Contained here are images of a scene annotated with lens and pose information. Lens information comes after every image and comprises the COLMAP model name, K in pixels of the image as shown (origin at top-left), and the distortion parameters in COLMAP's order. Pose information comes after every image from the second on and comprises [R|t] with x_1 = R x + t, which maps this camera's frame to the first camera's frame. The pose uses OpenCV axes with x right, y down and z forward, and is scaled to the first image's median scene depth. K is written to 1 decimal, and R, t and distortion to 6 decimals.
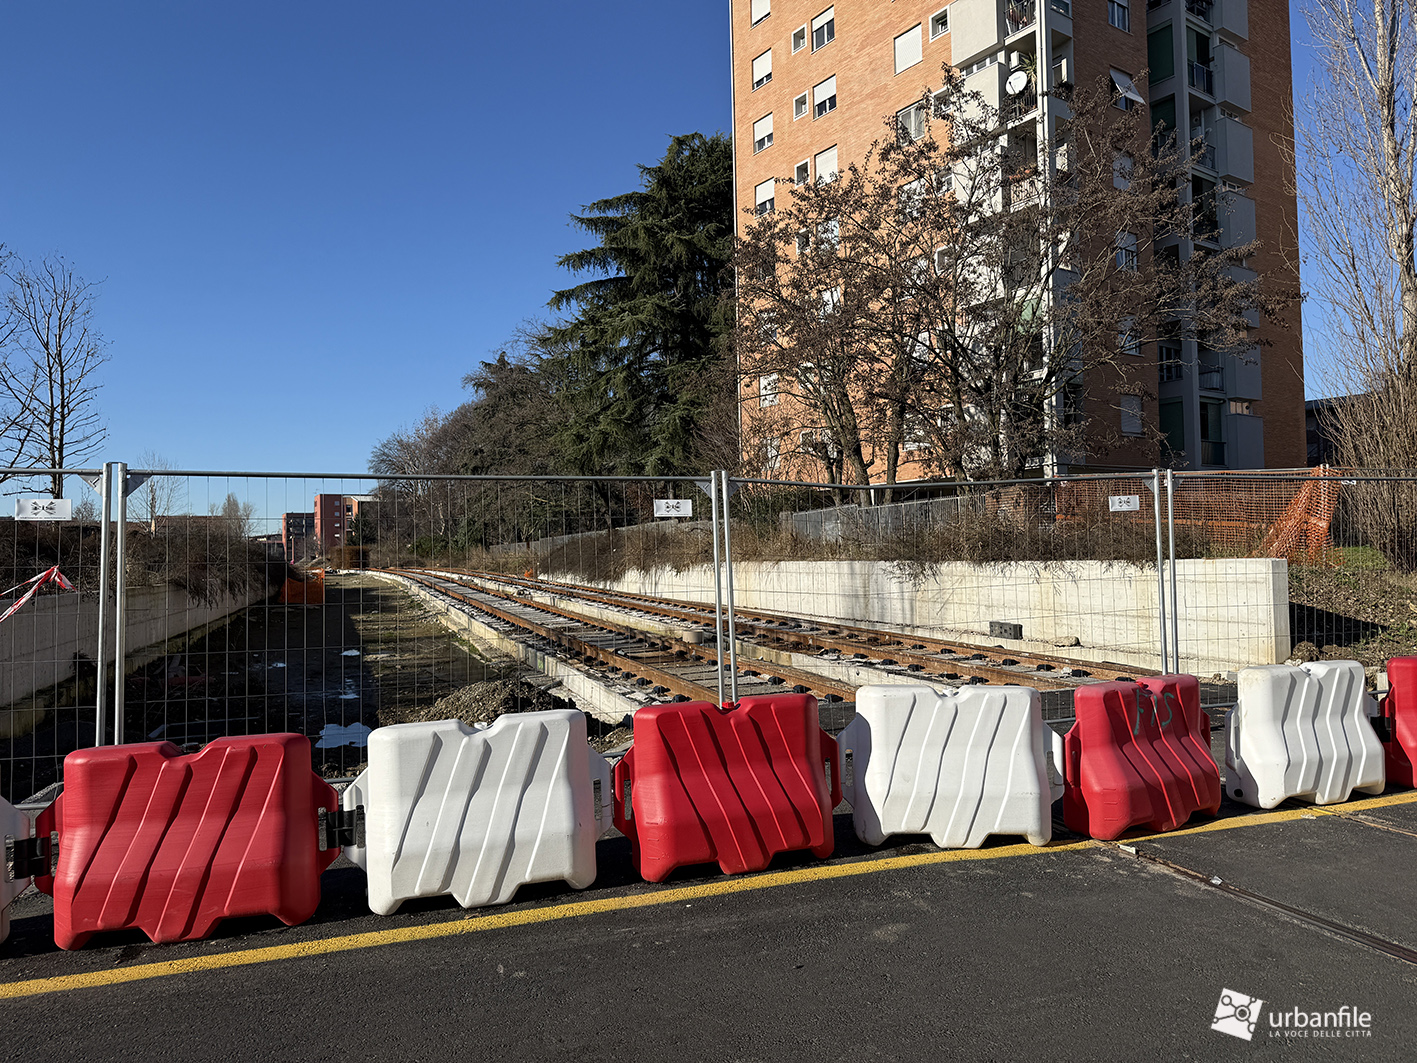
lens RADIAL K [[970.7, 0, 708.5], [0, 970.7, 531.5], [0, 0, 1]] dist [0.181344, -0.383174]
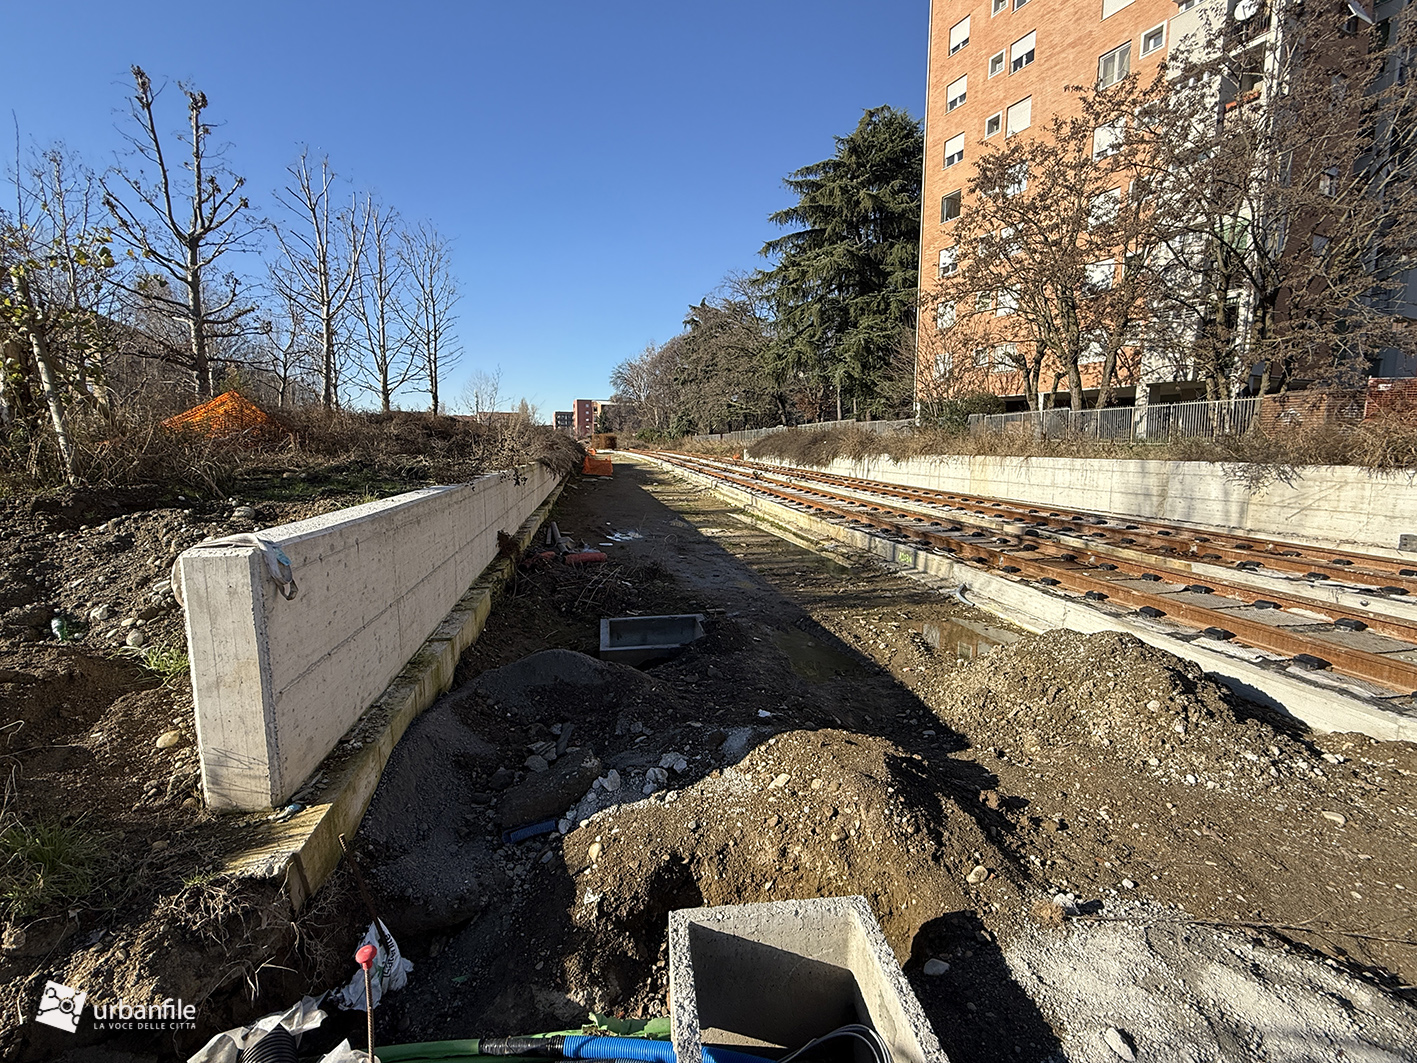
lens RADIAL K [[647.5, 0, 705.8], [0, 647.5, 527.7], [0, 0, 1]] dist [-0.000115, 0.000624]
pose [[0.984632, 0.046672, -0.168290, -0.098350], [-0.020565, 0.987911, 0.153655, 0.002412], [0.173427, -0.147833, 0.973688, 0.119720]]
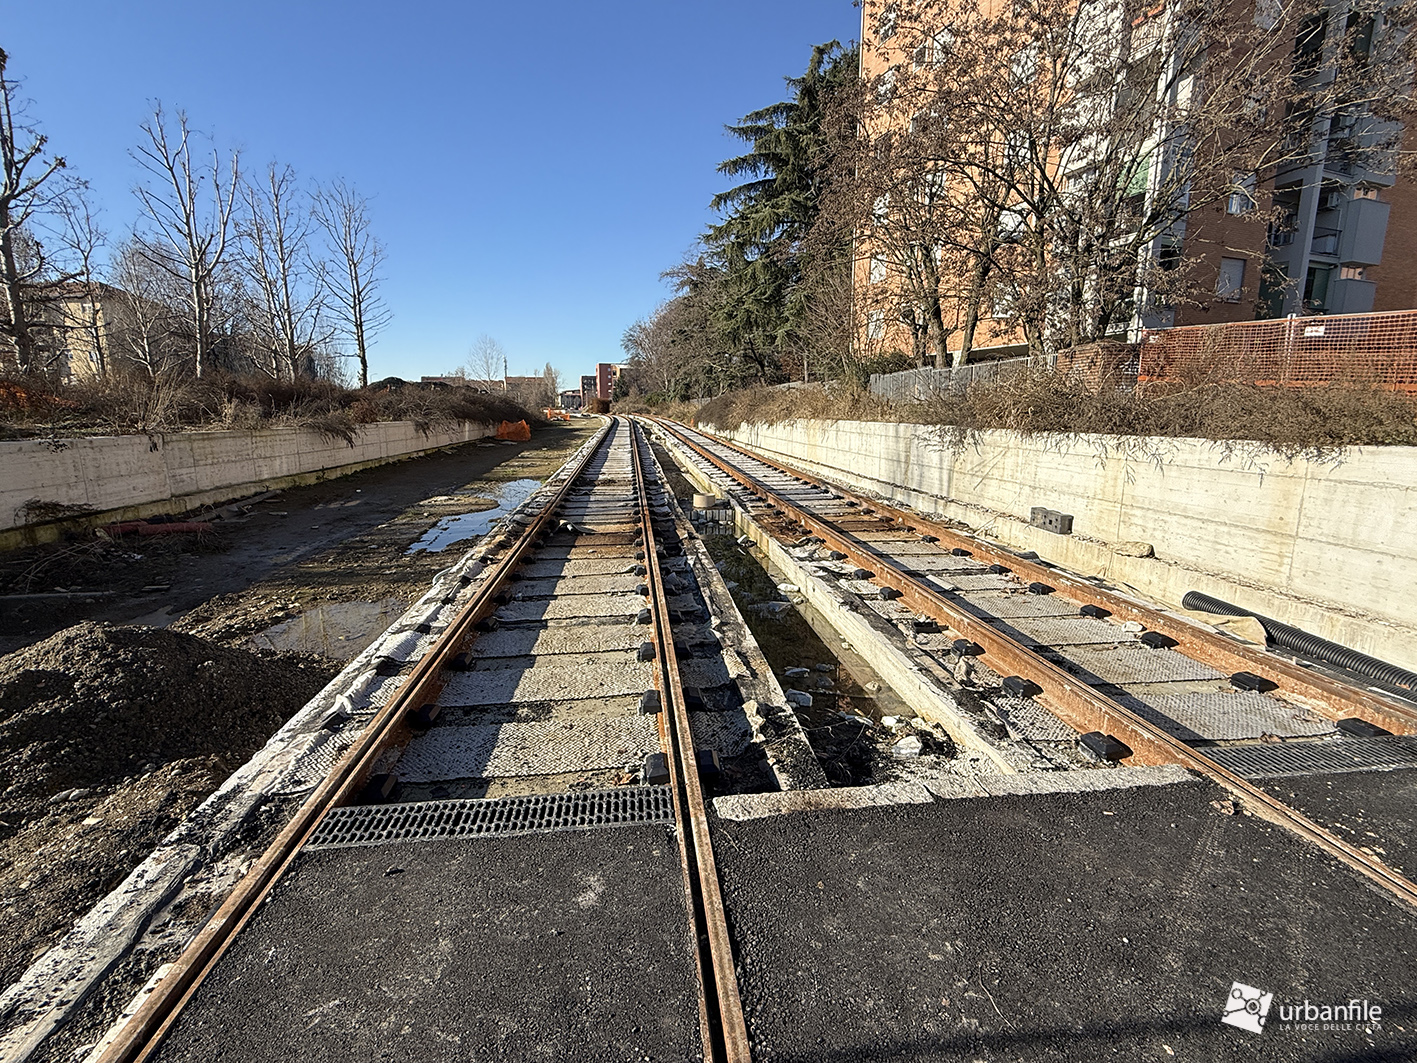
lens RADIAL K [[647.5, 0, 705.8], [0, 647.5, 527.7], [0, 0, 1]] dist [-0.000115, 0.000624]
pose [[0.973615, 0.060793, -0.219948, 0.056725], [-0.014038, 0.977991, 0.208174, 0.000468], [0.227763, -0.199593, 0.953041, 0.170399]]
